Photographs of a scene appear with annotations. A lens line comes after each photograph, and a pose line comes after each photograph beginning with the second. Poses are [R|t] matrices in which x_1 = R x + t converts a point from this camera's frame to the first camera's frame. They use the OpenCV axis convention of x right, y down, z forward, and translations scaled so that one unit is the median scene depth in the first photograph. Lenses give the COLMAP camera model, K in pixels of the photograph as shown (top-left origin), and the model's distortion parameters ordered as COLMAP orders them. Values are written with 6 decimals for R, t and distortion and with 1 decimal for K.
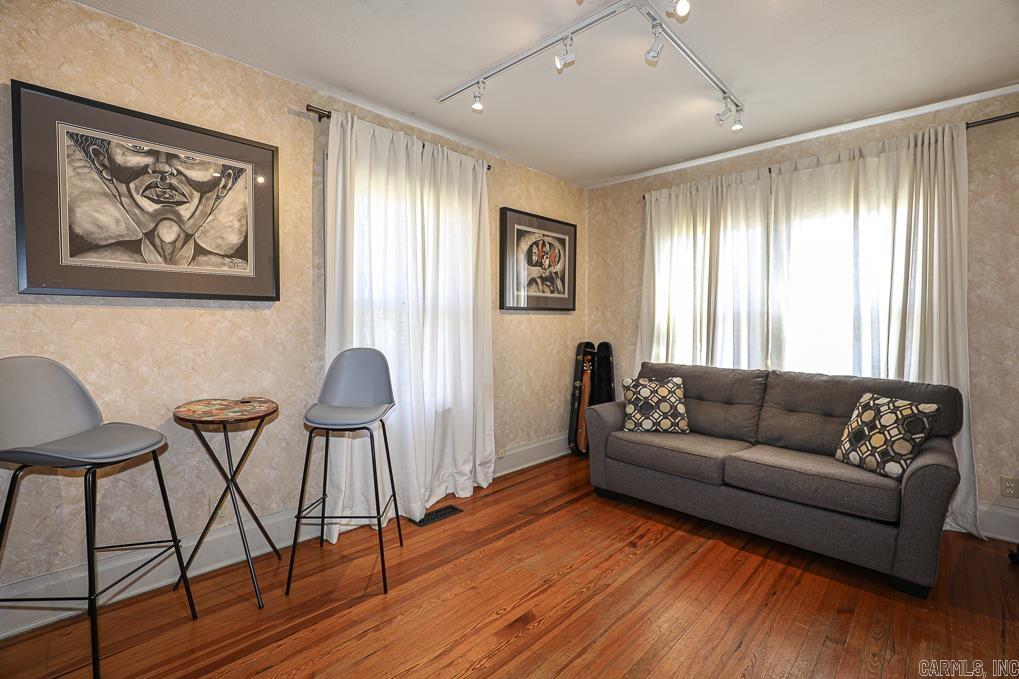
lens RADIAL K [[461.3, 0, 524.6], [0, 461.3, 332.5], [0, 0, 1]] dist [-0.015595, 0.002671]
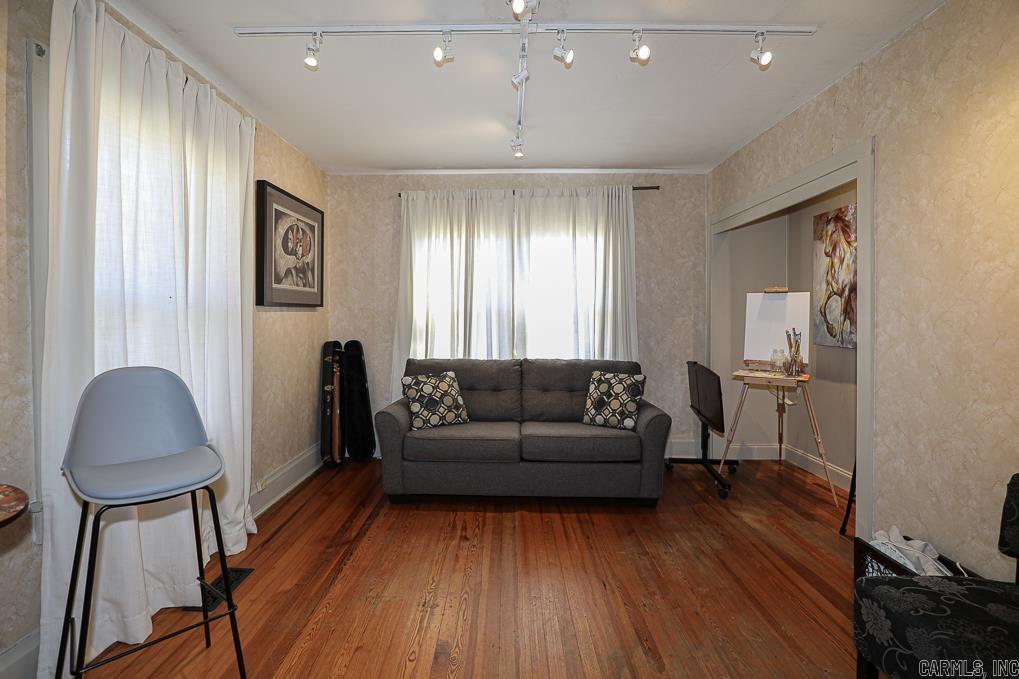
lens RADIAL K [[461.3, 0, 499.9], [0, 461.3, 314.3], [0, 0, 1]] dist [-0.015595, 0.002671]
pose [[0.742918, -0.002949, 0.669376, -0.329571], [0.018141, 0.999712, -0.015730, -0.017527], [-0.669137, 0.023829, 0.742757, 0.145762]]
